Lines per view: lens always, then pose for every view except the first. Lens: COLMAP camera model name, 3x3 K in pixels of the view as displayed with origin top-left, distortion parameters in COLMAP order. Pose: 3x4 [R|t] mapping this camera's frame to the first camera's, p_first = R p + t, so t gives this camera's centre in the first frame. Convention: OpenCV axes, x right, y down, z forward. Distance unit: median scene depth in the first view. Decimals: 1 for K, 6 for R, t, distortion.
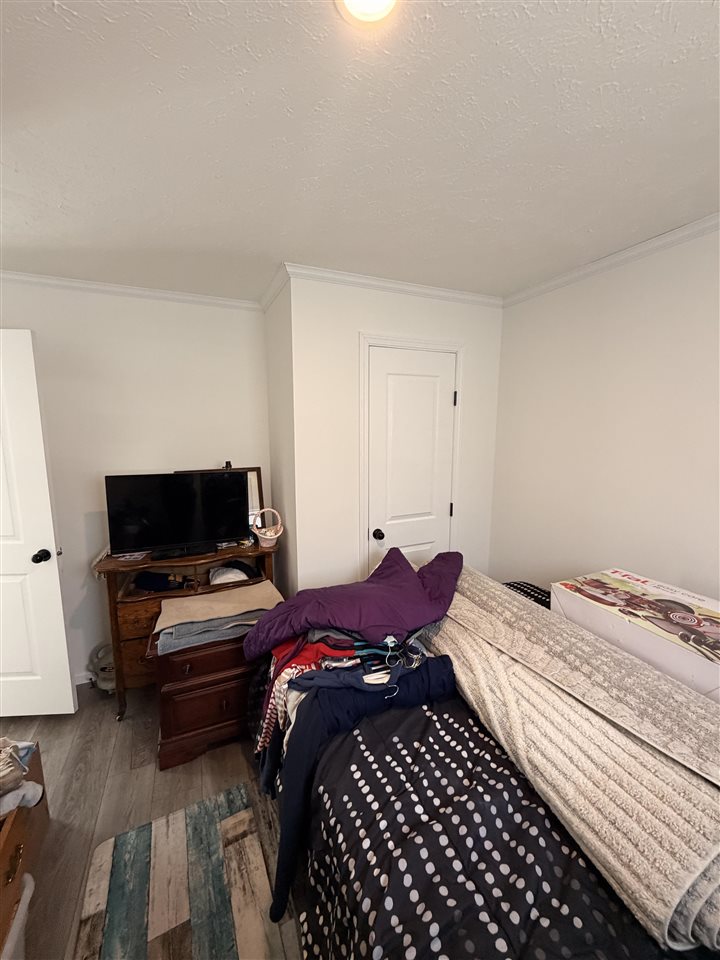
lens RADIAL K [[385.7, 0, 365.3], [0, 385.7, 478.1], [0, 0, 1]] dist [0.001355, 0.000277]
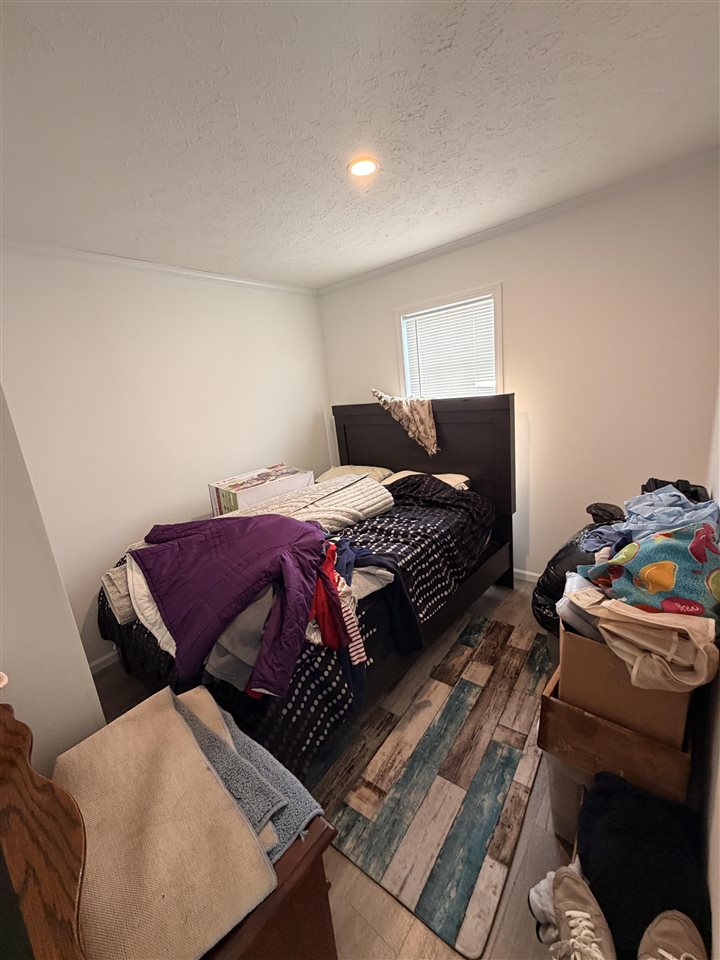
lens RADIAL K [[385.7, 0, 362.9], [0, 385.7, 480.0], [0, 0, 1]] dist [0.001355, 0.000277]
pose [[-0.447991, -0.169422, 0.877838, -1.107783], [0.219311, 0.931055, 0.291615, -0.103732], [-0.866722, 0.323160, -0.379948, 1.205530]]
